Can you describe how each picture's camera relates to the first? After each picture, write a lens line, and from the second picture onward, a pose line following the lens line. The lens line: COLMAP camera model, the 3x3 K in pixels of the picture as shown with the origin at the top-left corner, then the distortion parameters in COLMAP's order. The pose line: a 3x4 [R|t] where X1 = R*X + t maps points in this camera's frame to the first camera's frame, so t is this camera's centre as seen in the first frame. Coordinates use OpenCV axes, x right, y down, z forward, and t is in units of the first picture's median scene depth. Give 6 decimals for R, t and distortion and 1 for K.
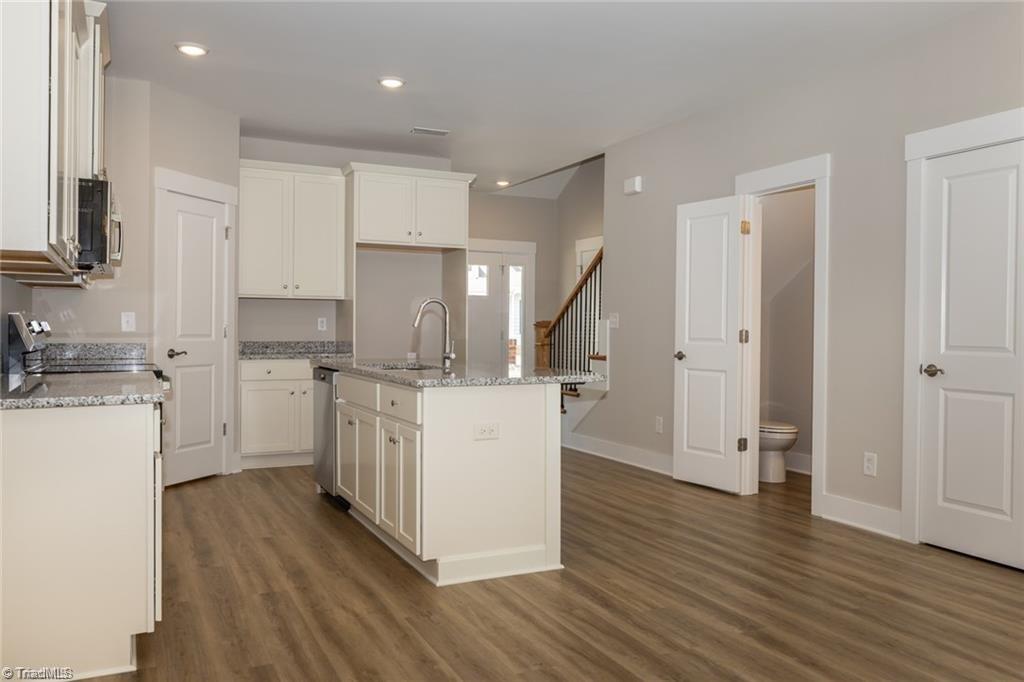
lens RADIAL K [[800.1, 0, 512.0], [0, 800.1, 341.0], [0, 0, 1]] dist [0.001971, 0.003778]
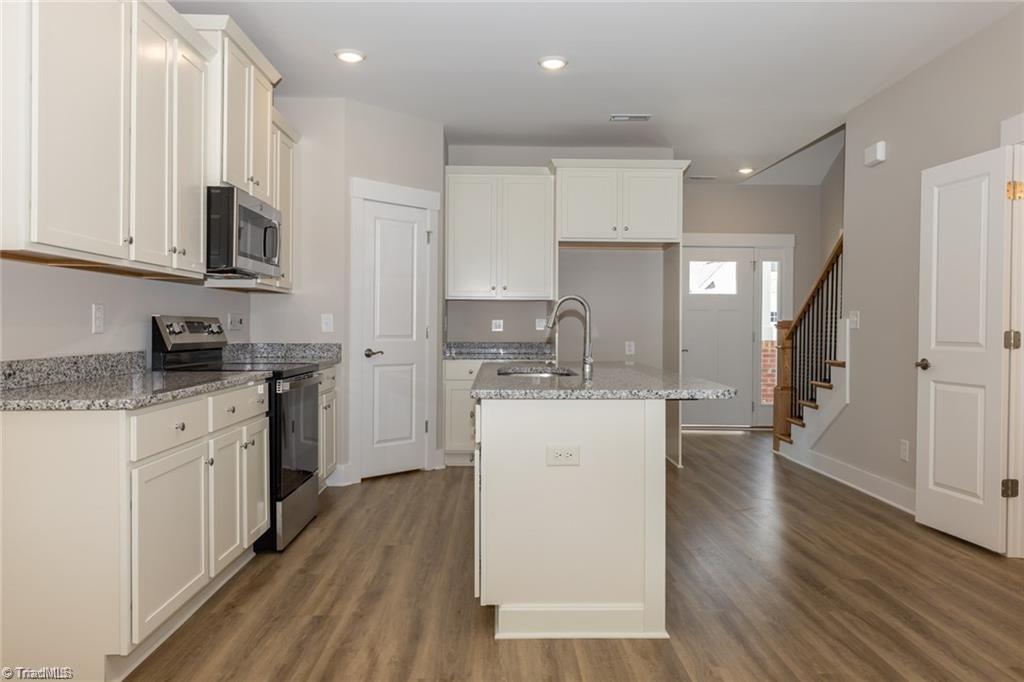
lens RADIAL K [[735.1, 0, 511.4], [0, 735.1, 338.3], [0, 0, 1]] dist [0.005691, 0.001686]
pose [[0.909814, 0.004370, -0.414993, 0.153067], [-0.006032, 0.999978, -0.002694, -0.002499], [0.414972, 0.004954, 0.909821, 0.199117]]
